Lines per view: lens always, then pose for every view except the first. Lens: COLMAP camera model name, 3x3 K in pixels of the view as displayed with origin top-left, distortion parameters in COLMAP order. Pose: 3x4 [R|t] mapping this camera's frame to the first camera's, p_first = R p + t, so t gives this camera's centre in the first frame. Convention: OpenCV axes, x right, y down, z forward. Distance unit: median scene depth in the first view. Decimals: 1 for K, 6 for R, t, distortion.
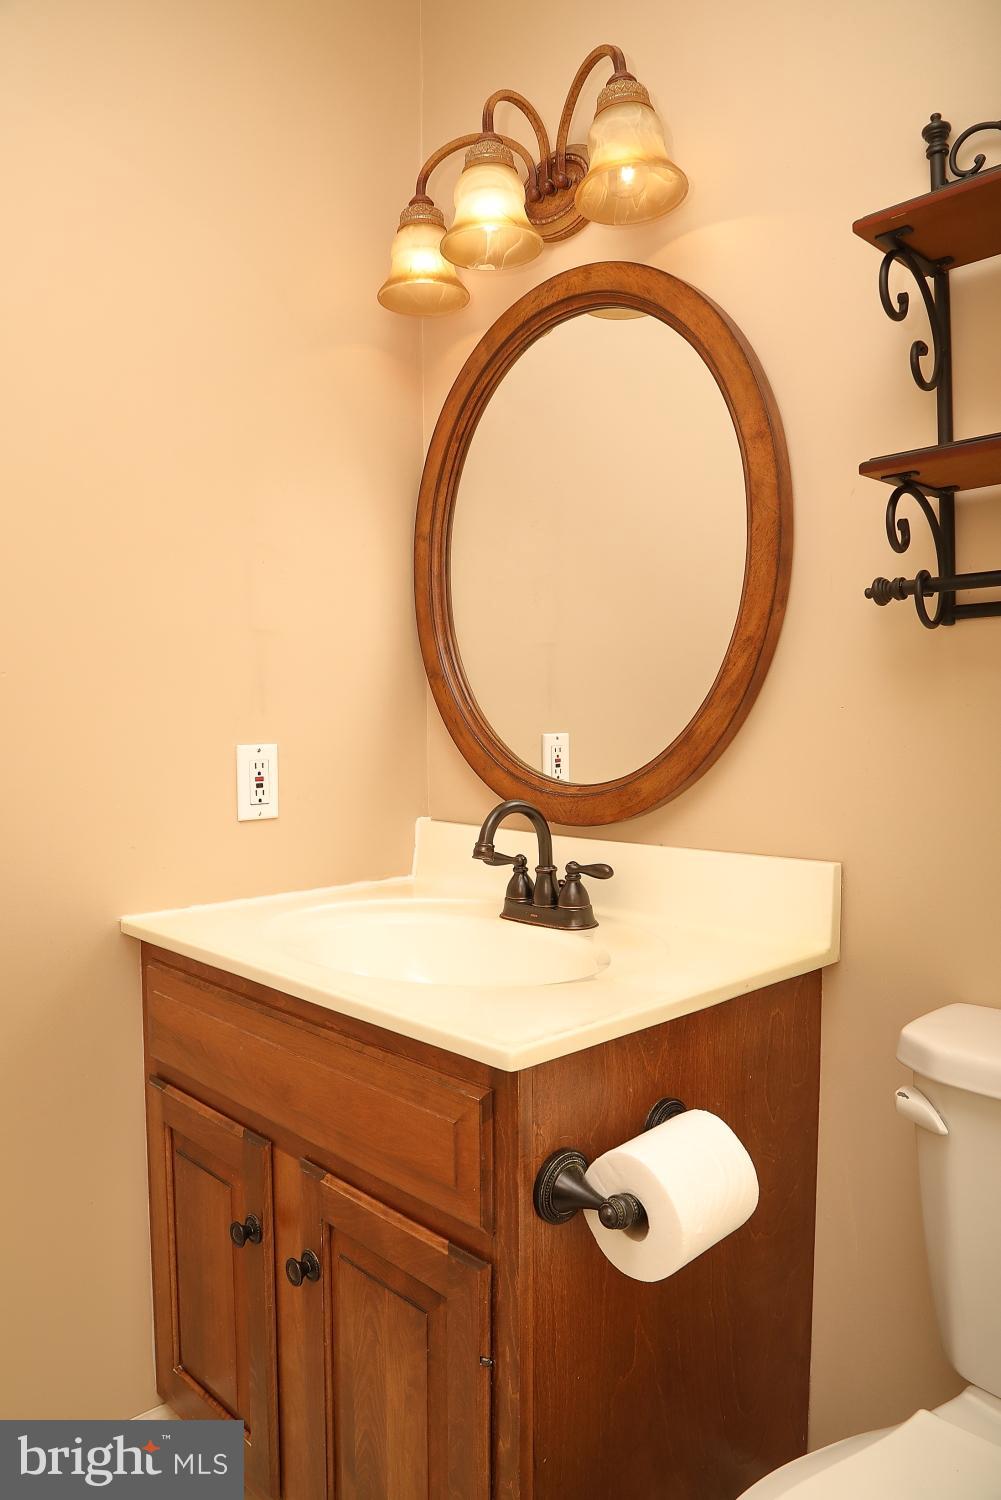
lens RADIAL K [[1037.7, 0, 507.0], [0, 1037.7, 755.0], [0, 0, 1]] dist [-0.127179, 0.072138]
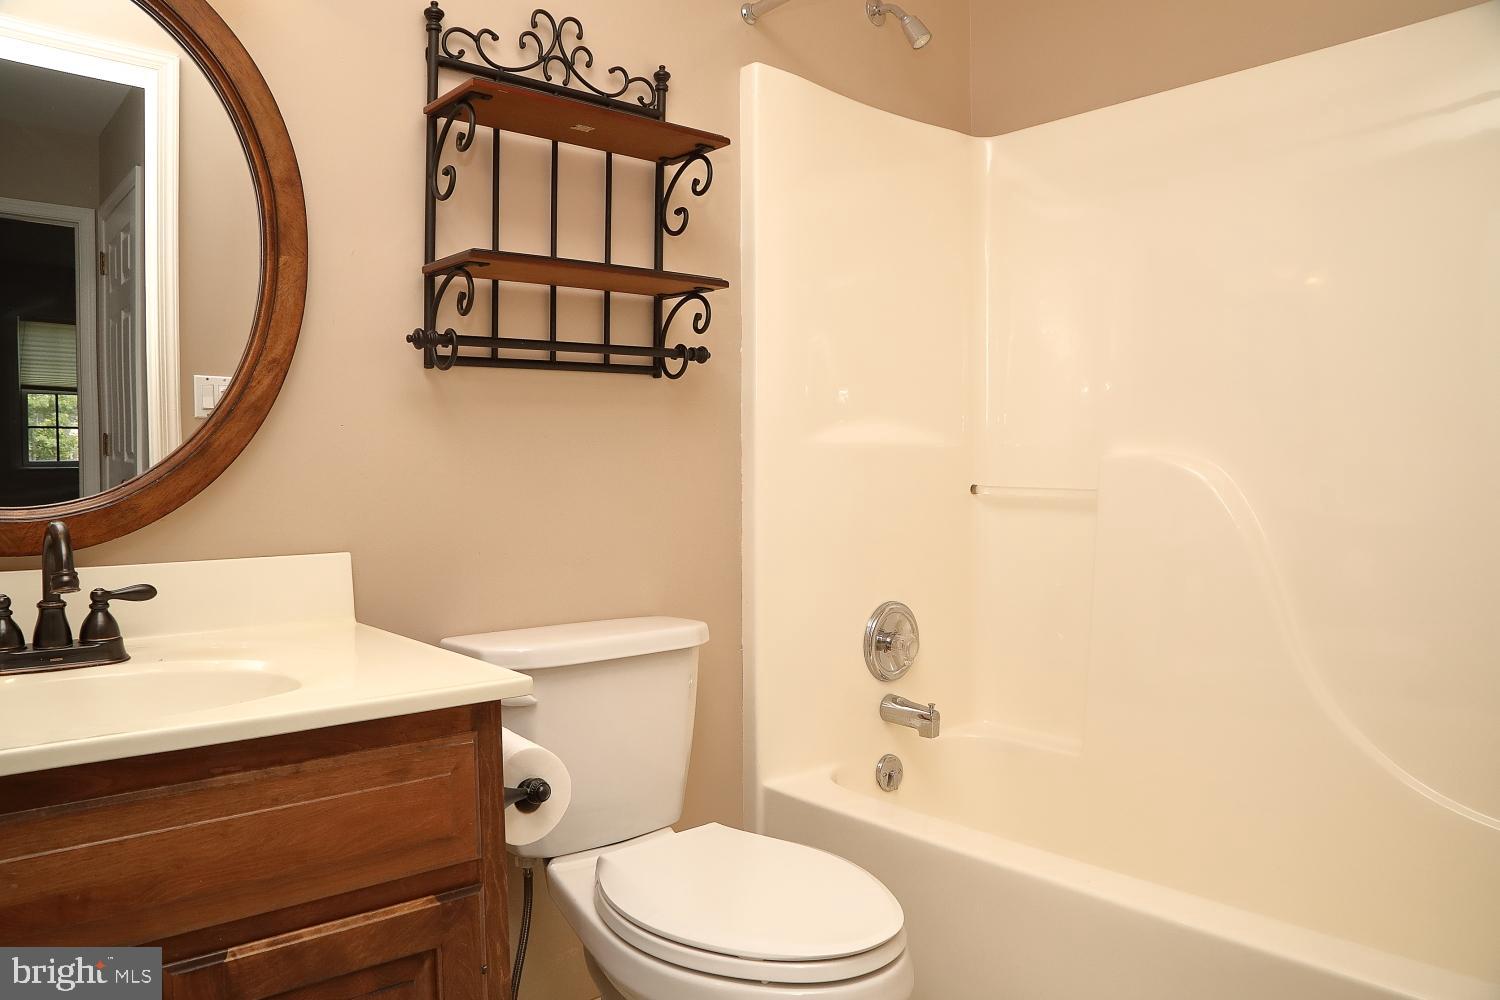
lens RADIAL K [[1037.7, 0, 753.4], [0, 1037.7, 511.6], [0, 0, 1]] dist [-0.127179, 0.072138]
pose [[0.036881, -0.040214, 0.998510, -0.883552], [0.038261, 0.998514, 0.038801, 0.029151], [-0.998587, 0.036773, 0.038365, 0.467127]]
